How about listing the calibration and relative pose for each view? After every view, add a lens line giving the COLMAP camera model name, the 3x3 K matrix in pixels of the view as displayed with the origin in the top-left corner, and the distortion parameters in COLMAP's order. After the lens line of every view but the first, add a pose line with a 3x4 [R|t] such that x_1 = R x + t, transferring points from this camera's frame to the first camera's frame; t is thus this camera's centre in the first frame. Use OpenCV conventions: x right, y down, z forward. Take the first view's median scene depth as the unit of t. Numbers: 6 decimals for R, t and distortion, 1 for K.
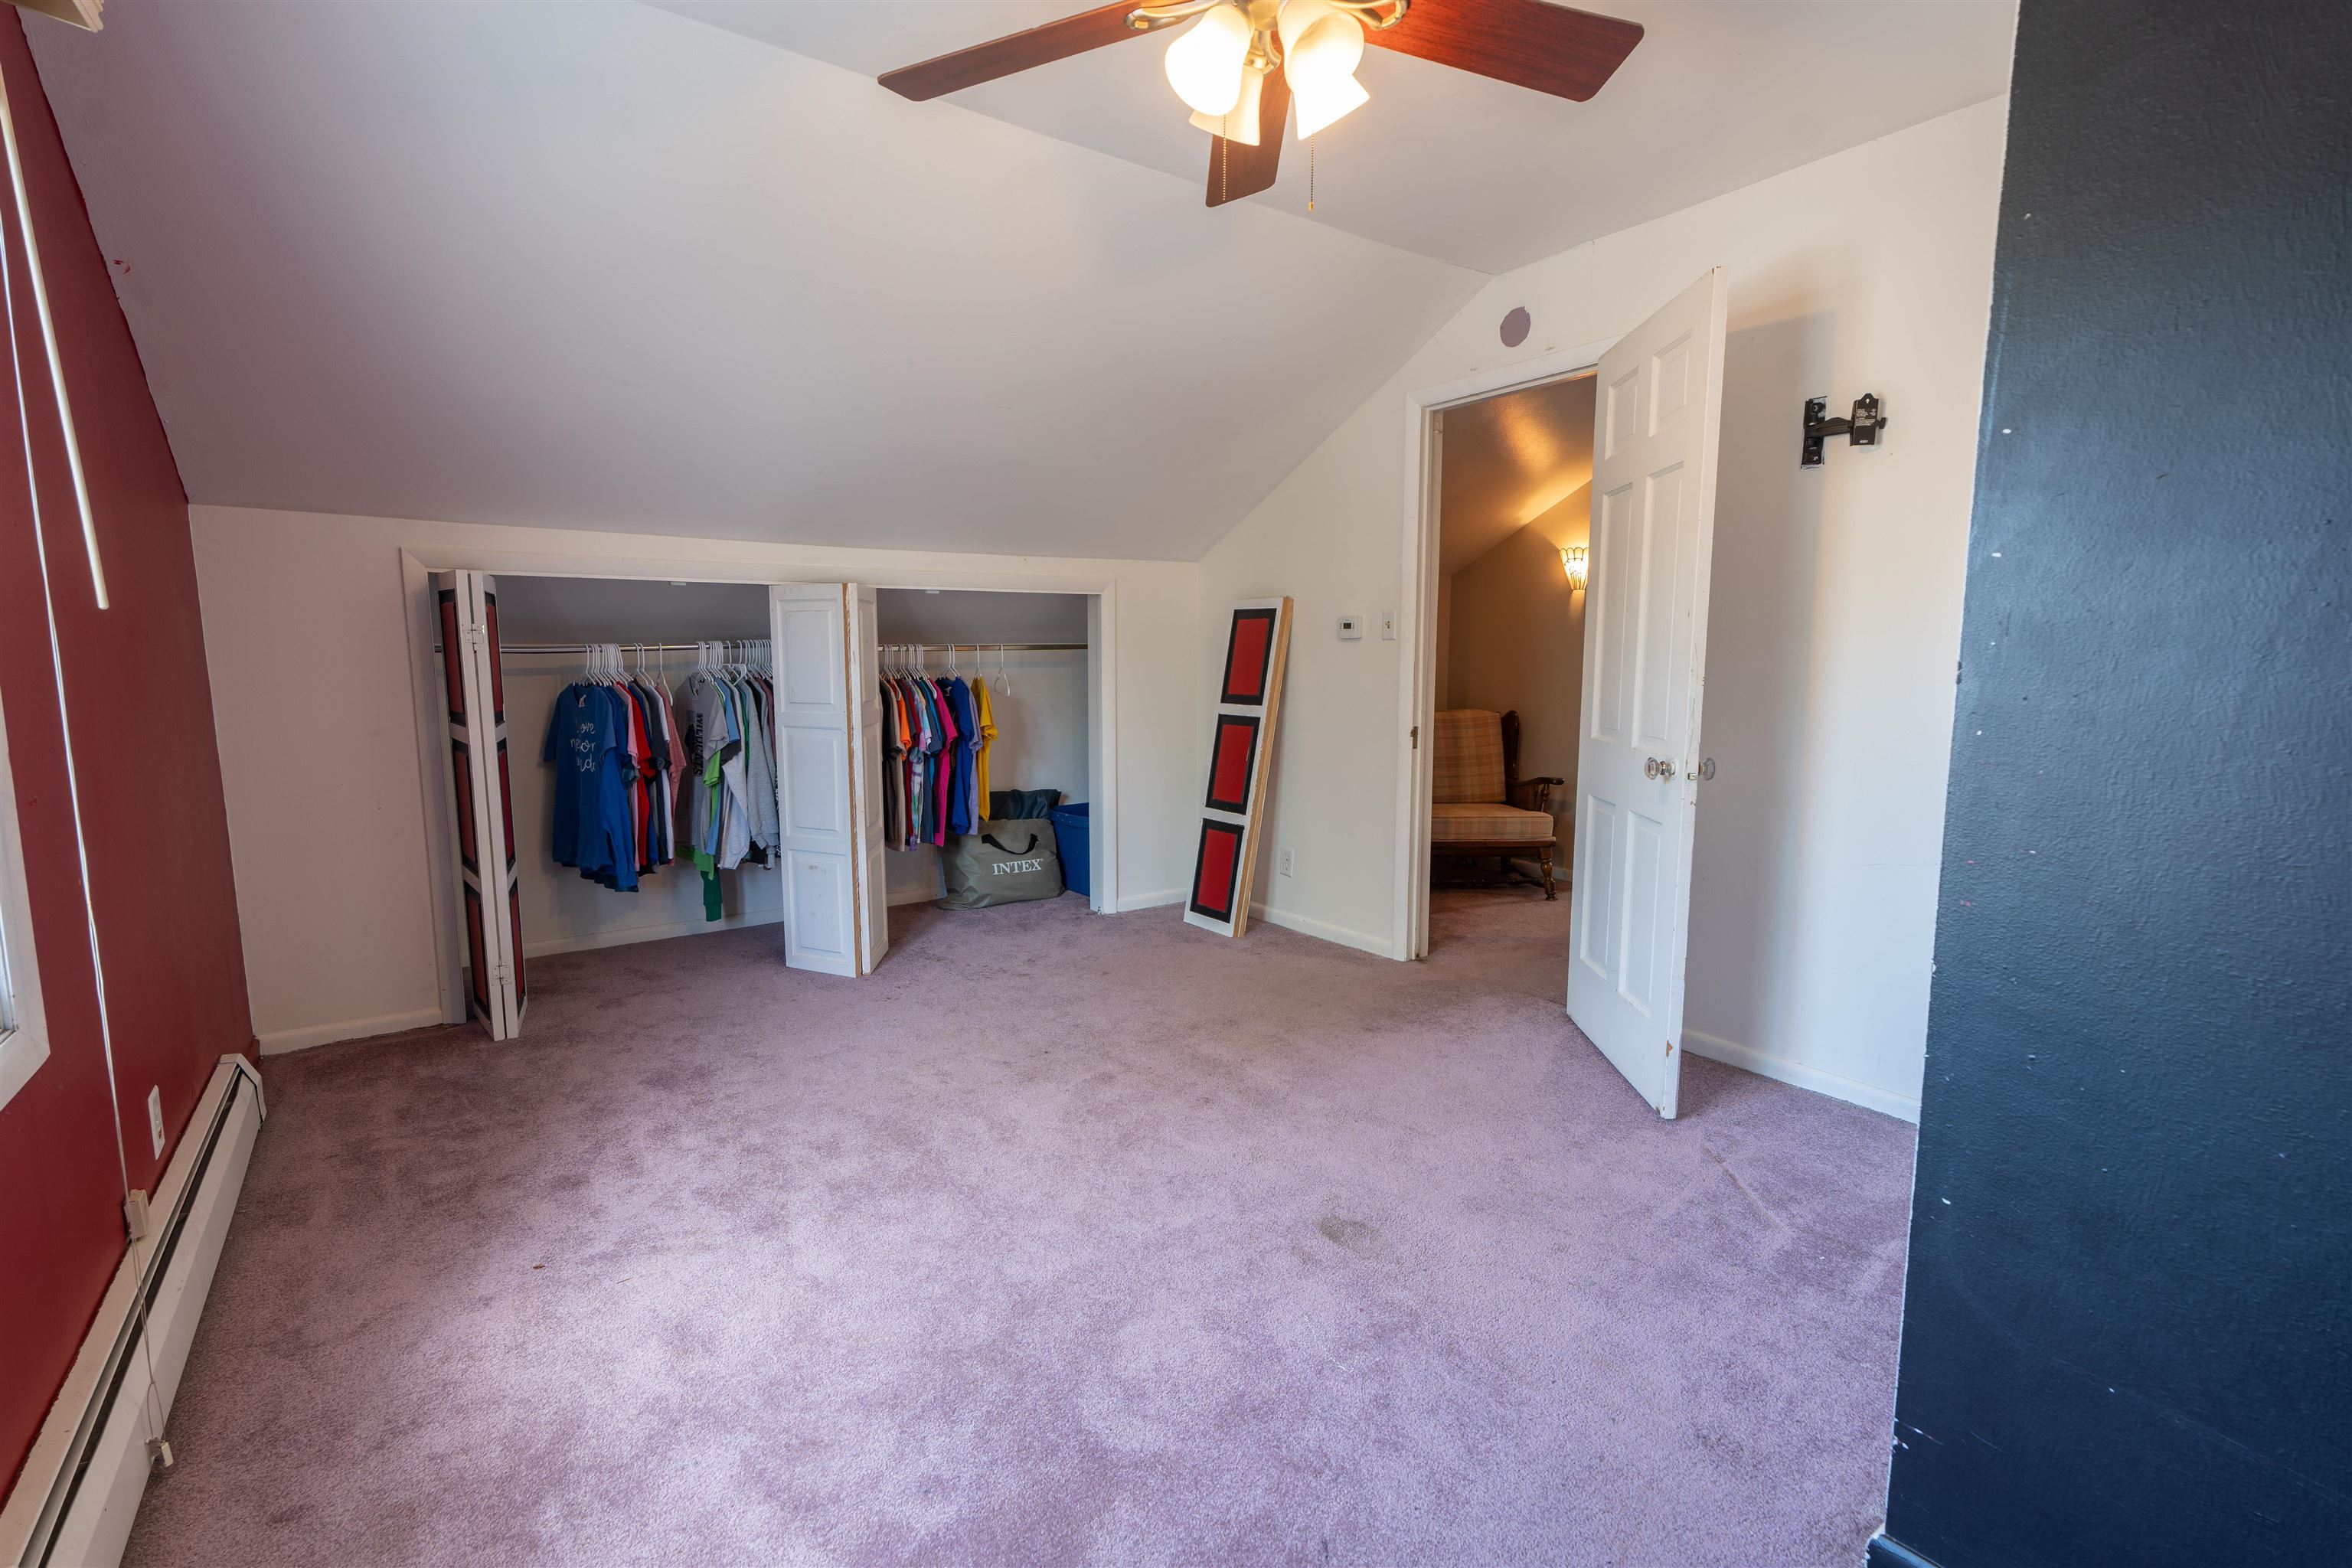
lens RADIAL K [[1042.0, 0, 1176.0], [0, 1042.0, 784.0], [0, 0, 1]] dist [0.003163, 0.000077]
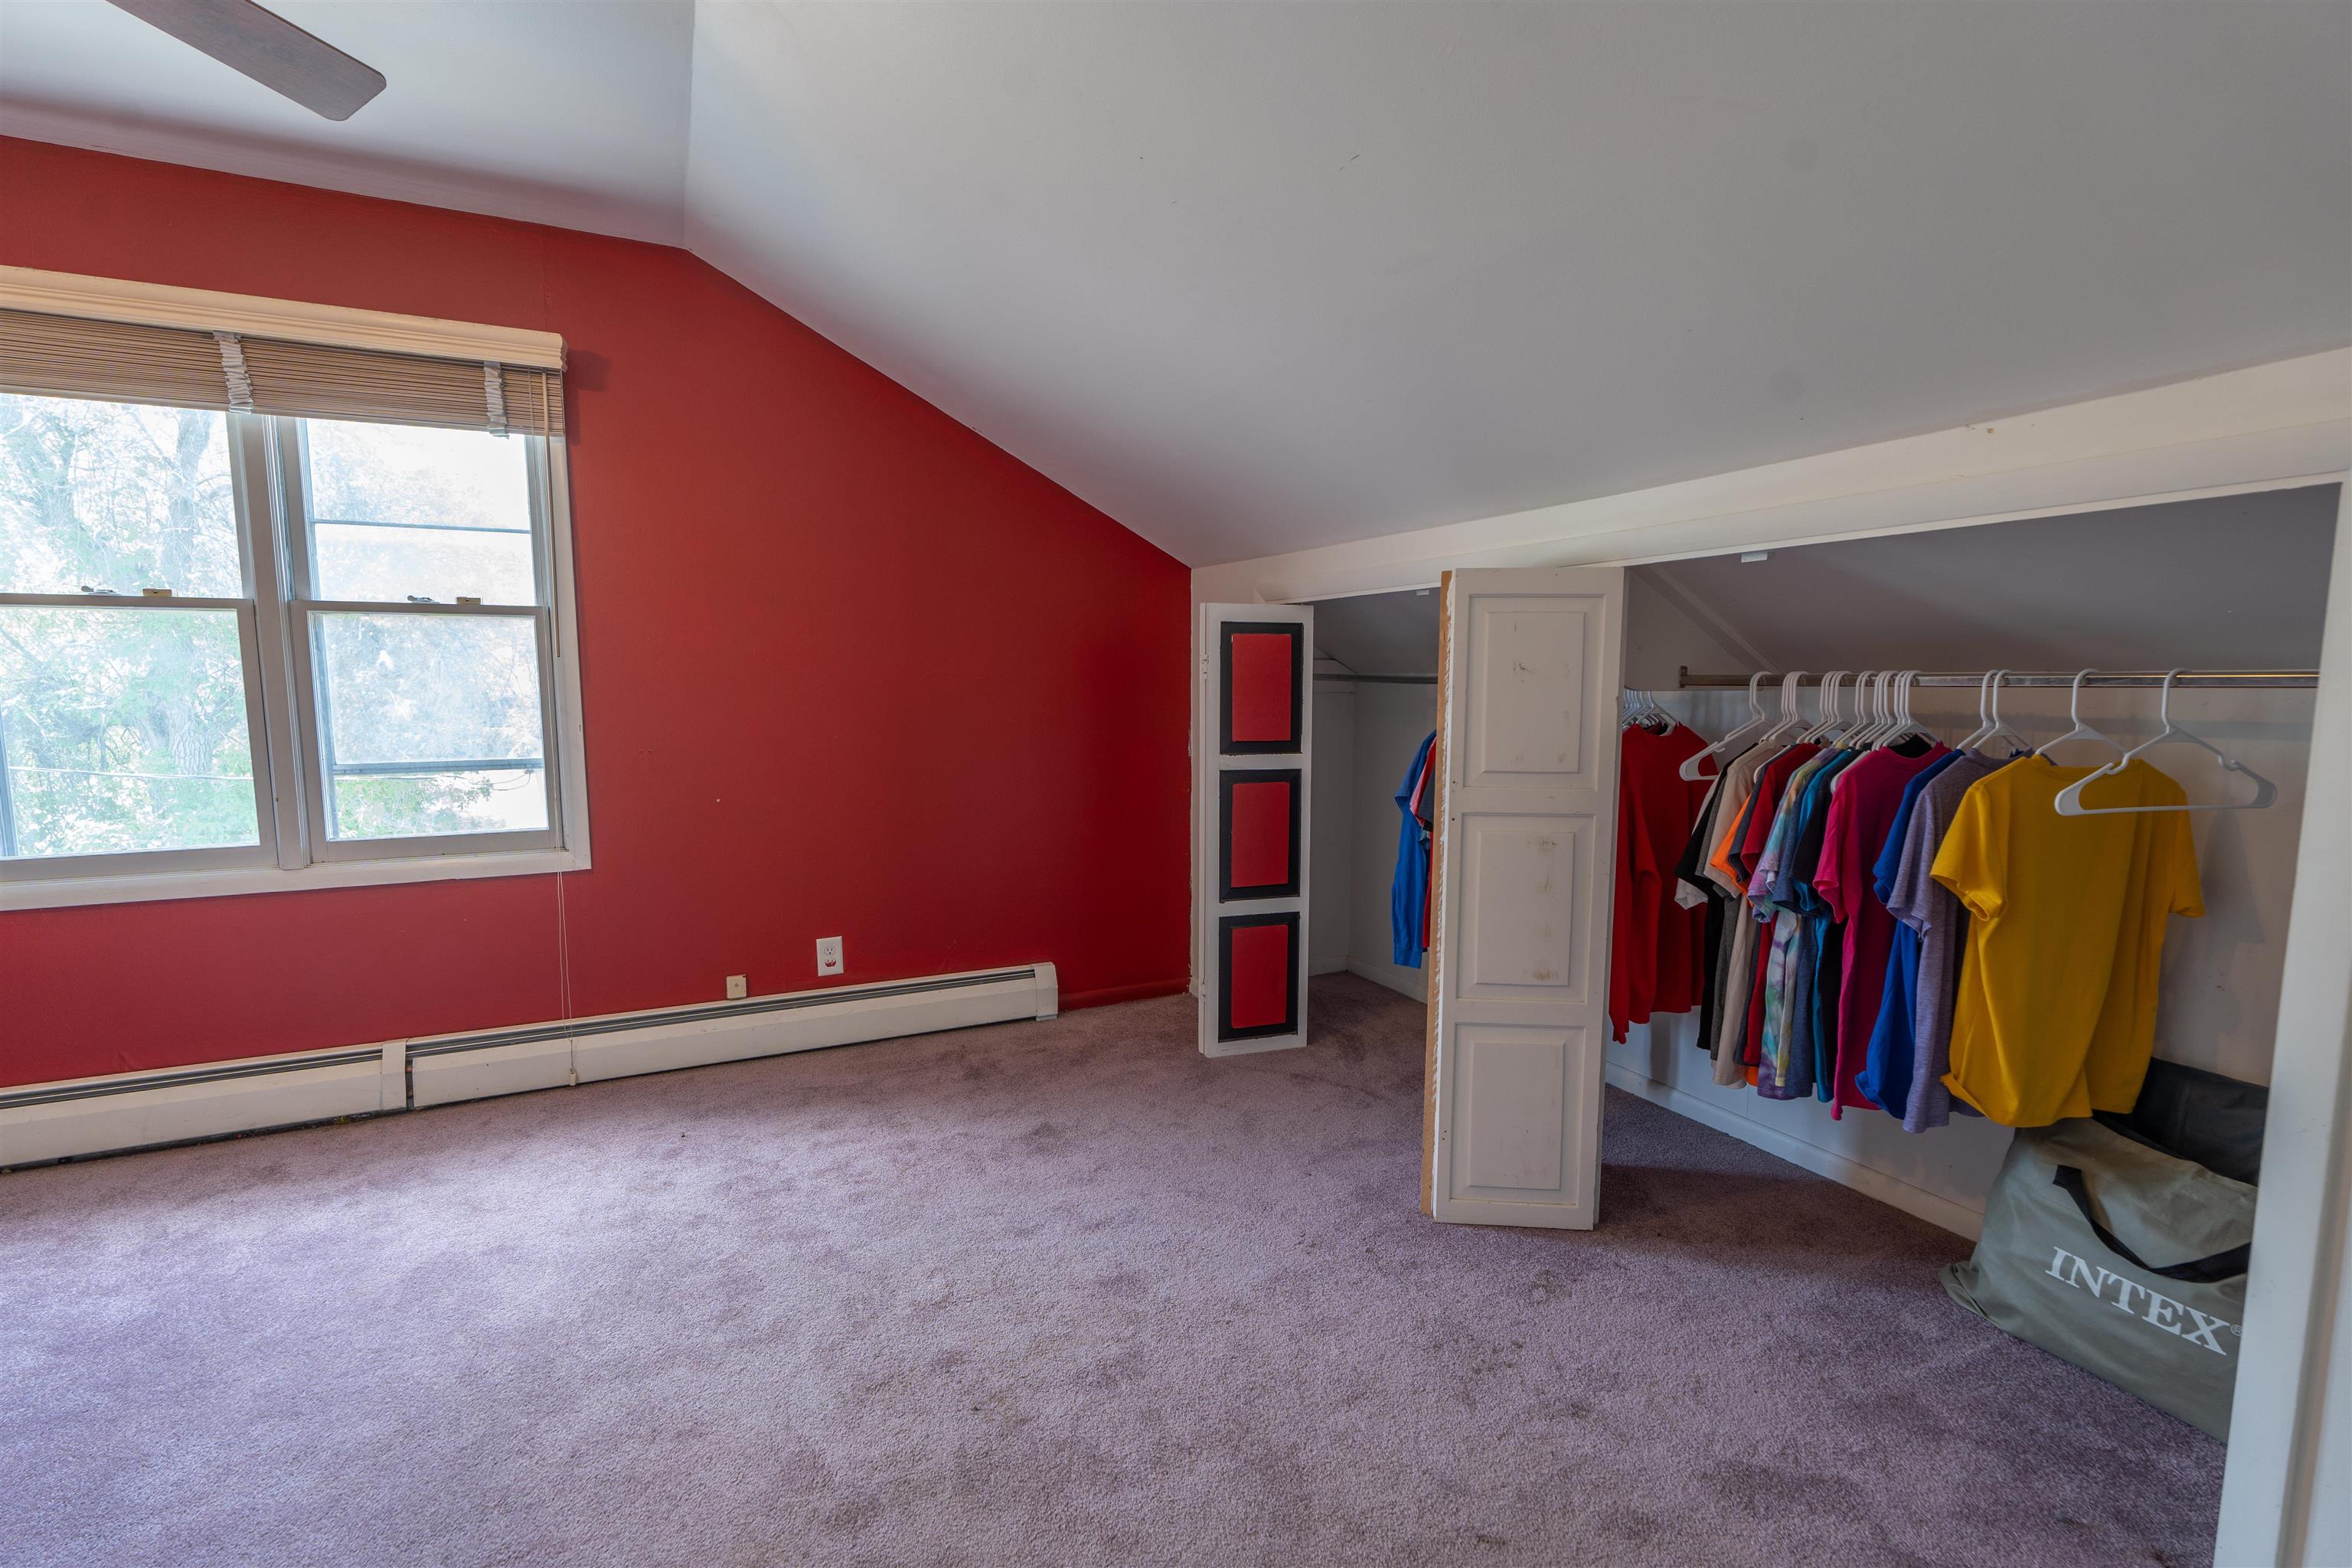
lens RADIAL K [[1042.0, 0, 1176.0], [0, 1042.0, 784.0], [0, 0, 1]] dist [0.003163, 0.000077]
pose [[-0.159492, 0.101359, -0.981982, 0.280262], [-0.128678, 0.984094, 0.122477, -0.113797], [0.978777, 0.145894, -0.143912, 0.868388]]
